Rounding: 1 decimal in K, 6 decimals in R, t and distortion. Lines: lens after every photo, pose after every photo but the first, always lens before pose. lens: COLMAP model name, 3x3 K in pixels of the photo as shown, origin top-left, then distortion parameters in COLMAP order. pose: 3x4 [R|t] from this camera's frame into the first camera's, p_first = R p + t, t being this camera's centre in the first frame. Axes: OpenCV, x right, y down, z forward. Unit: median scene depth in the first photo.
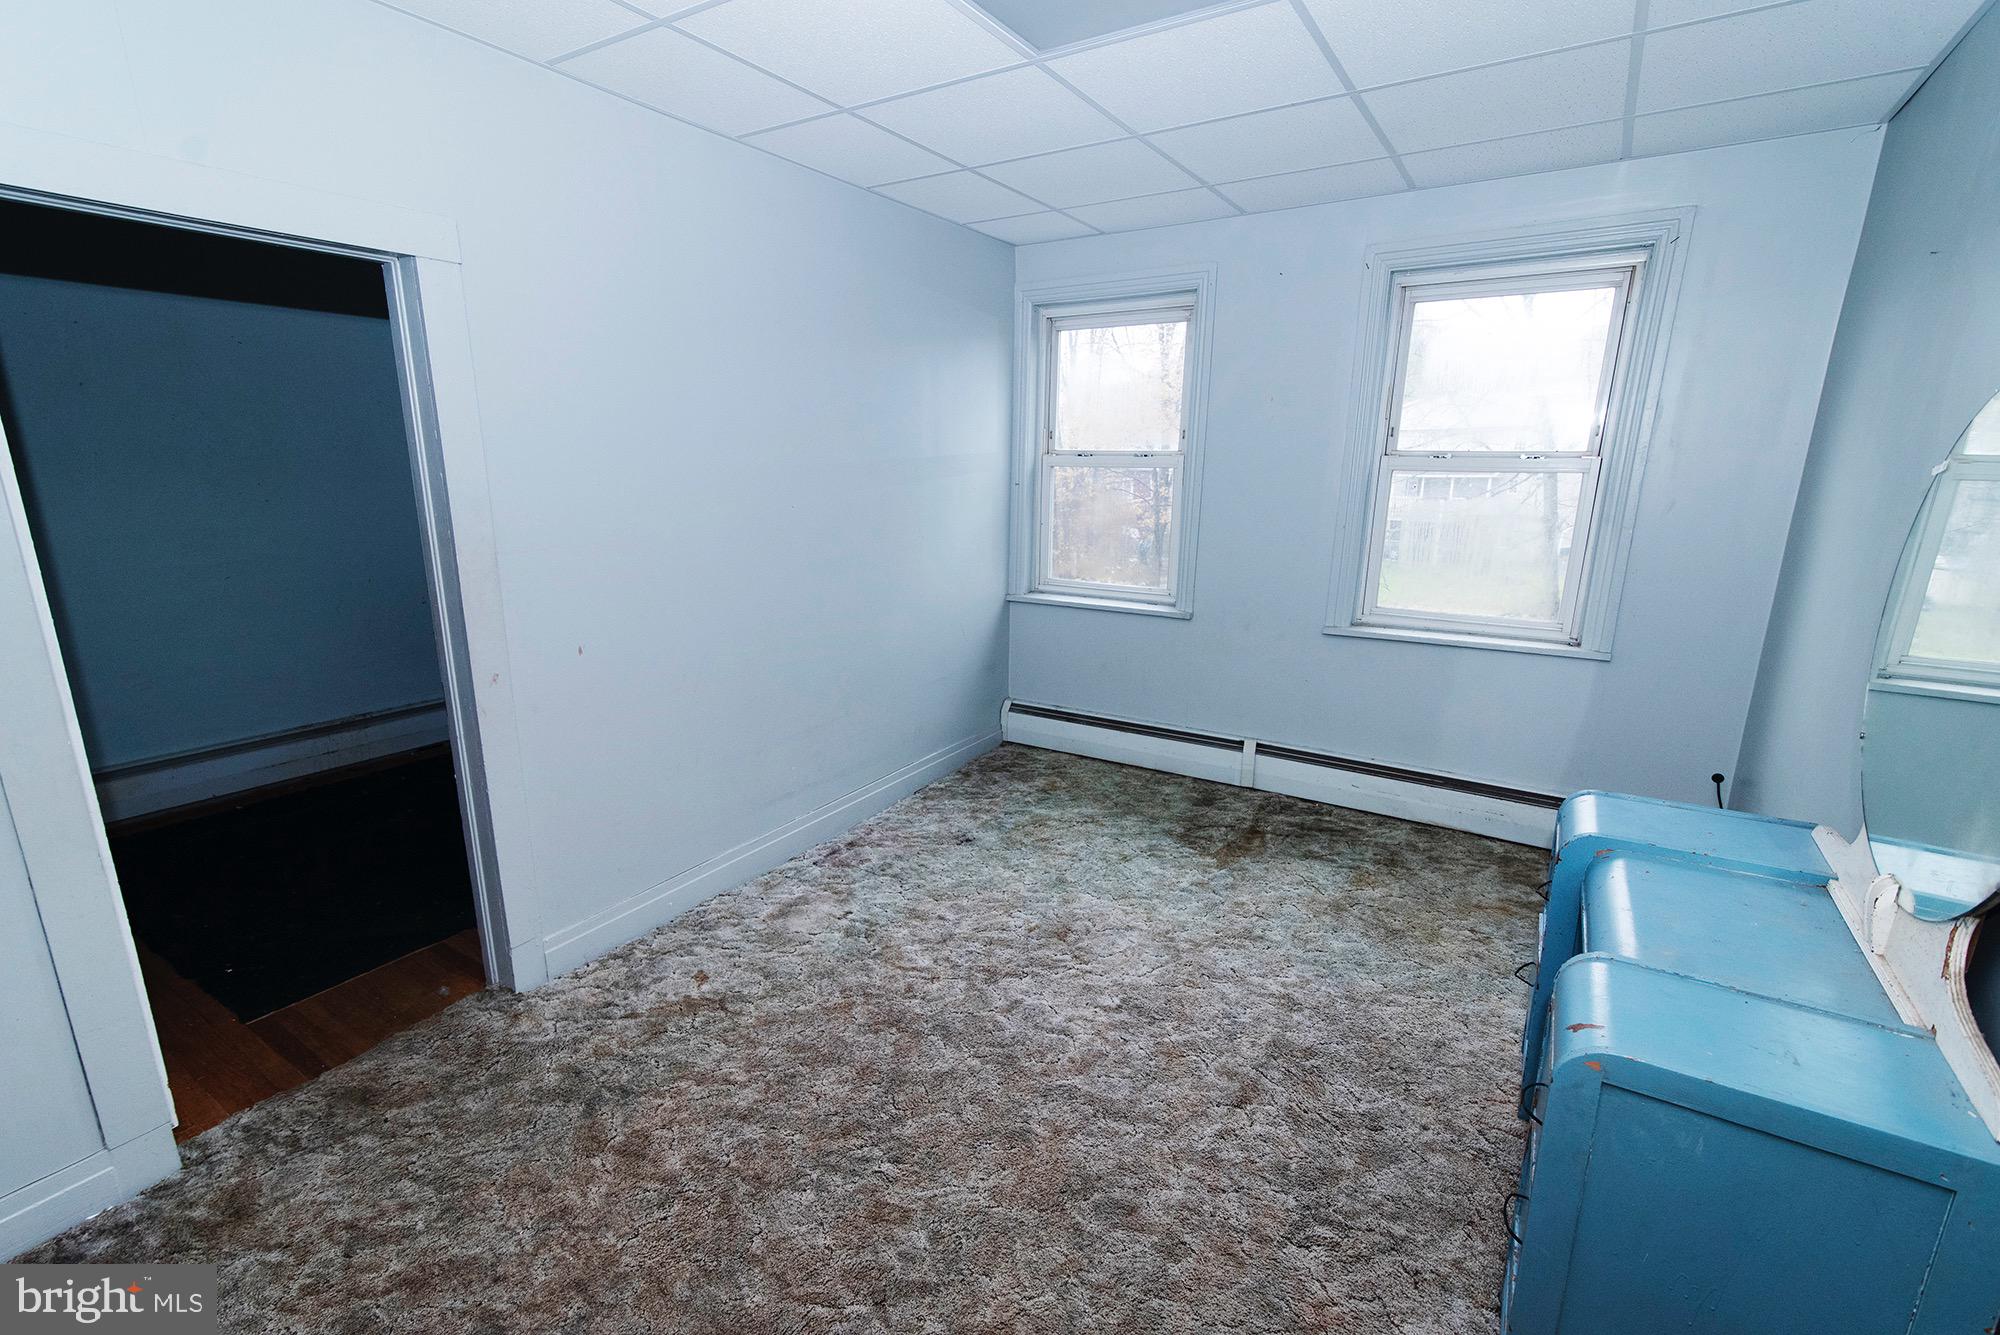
lens RADIAL K [[896.8, 0, 969.9], [0, 896.8, 681.7], [0, 0, 1]] dist [0.014382, -0.001758]
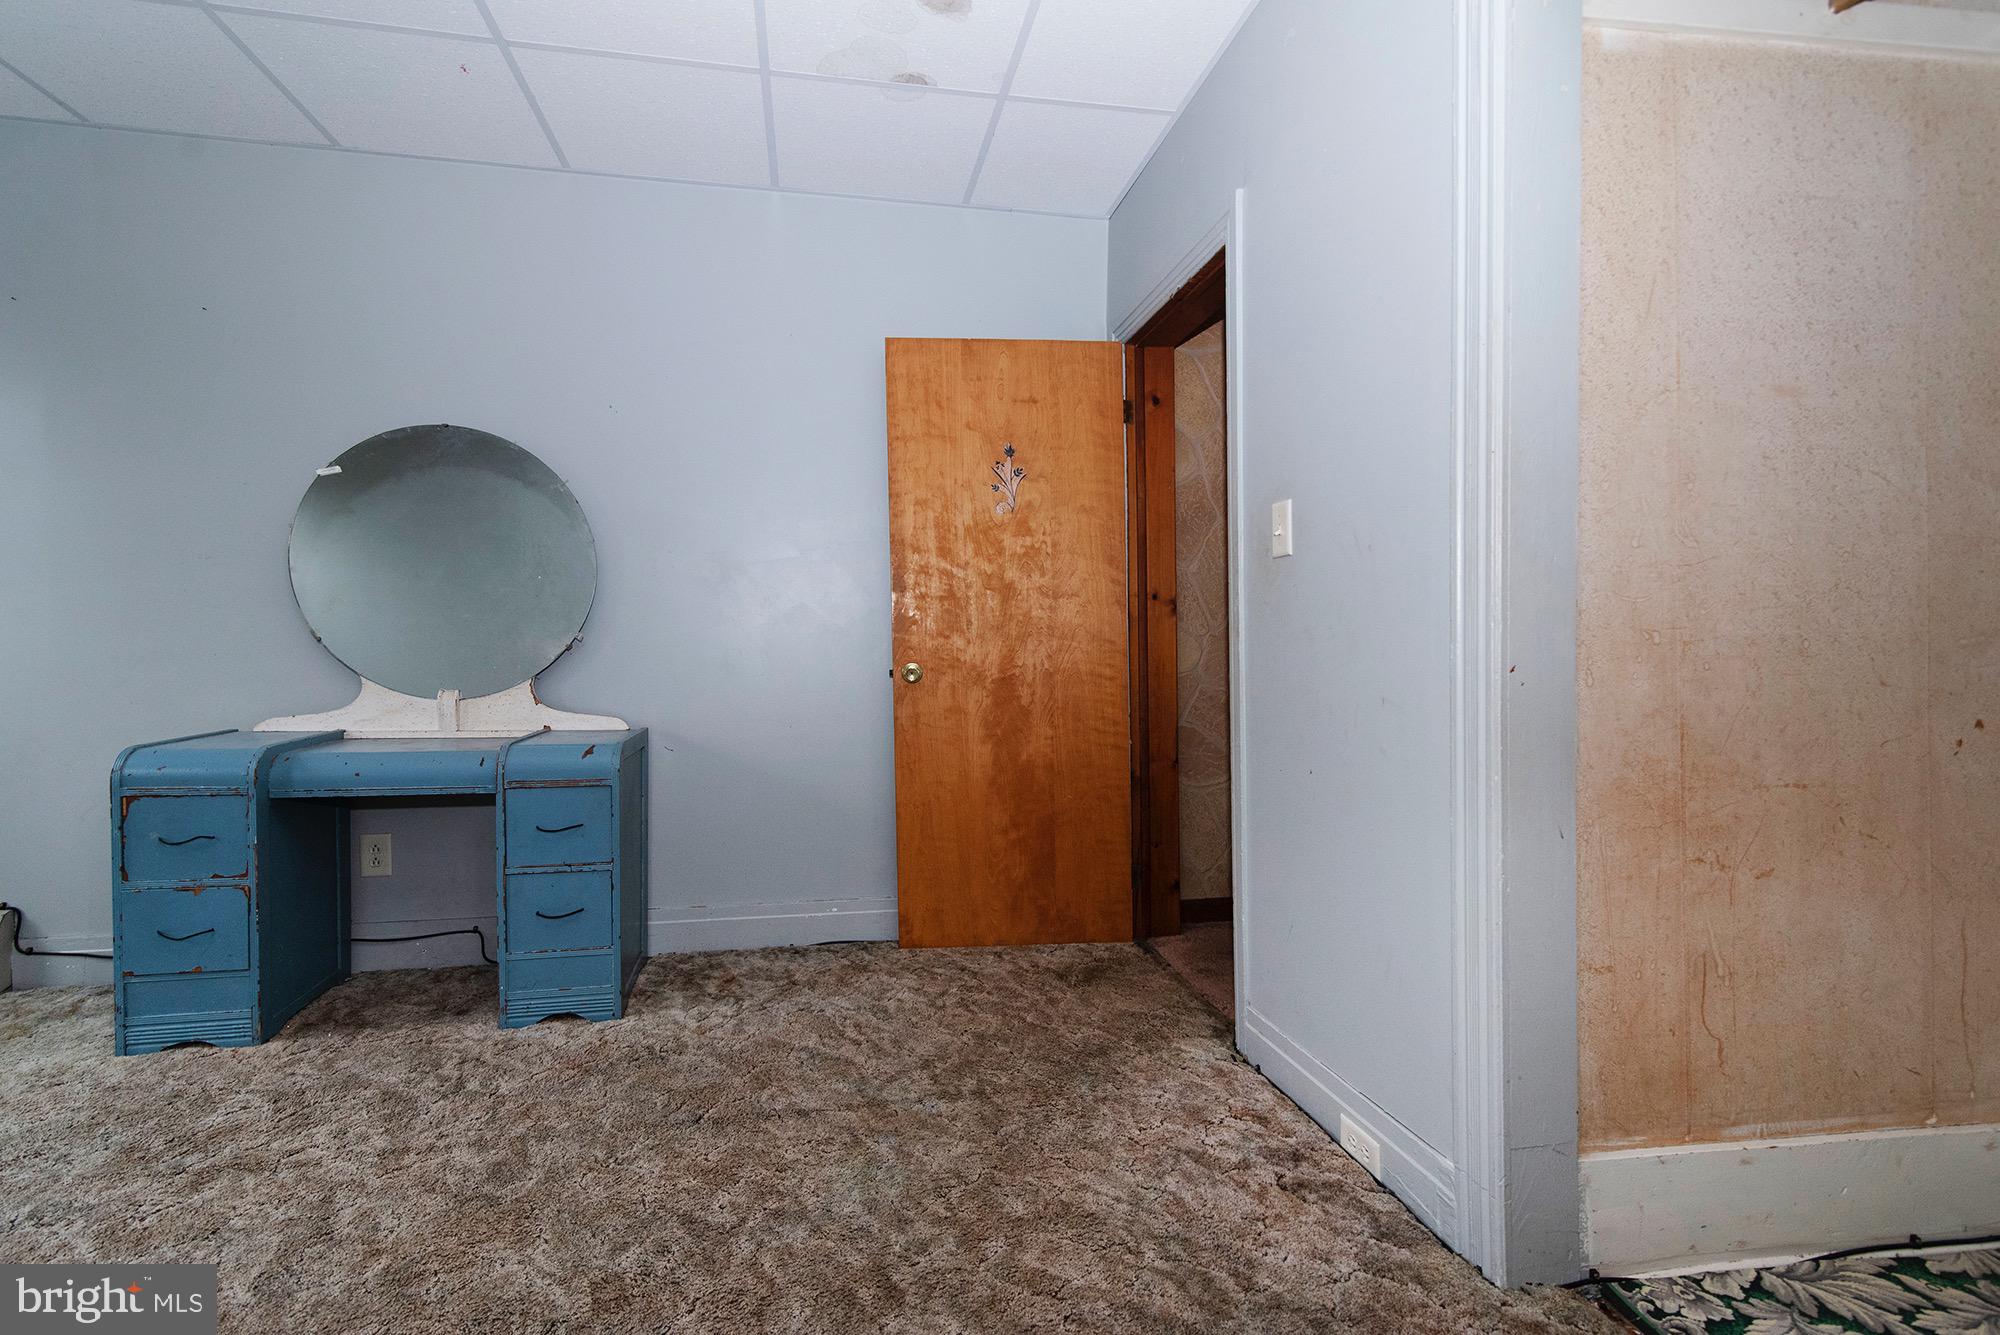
lens RADIAL K [[896.8, 0, 985.8], [0, 896.8, 663.9], [0, 0, 1]] dist [0.014382, -0.001758]
pose [[-0.696191, -0.019677, 0.717587, -0.560222], [0.176111, 0.964394, 0.197305, -0.004405], [-0.695918, 0.263737, -0.667937, 0.769103]]
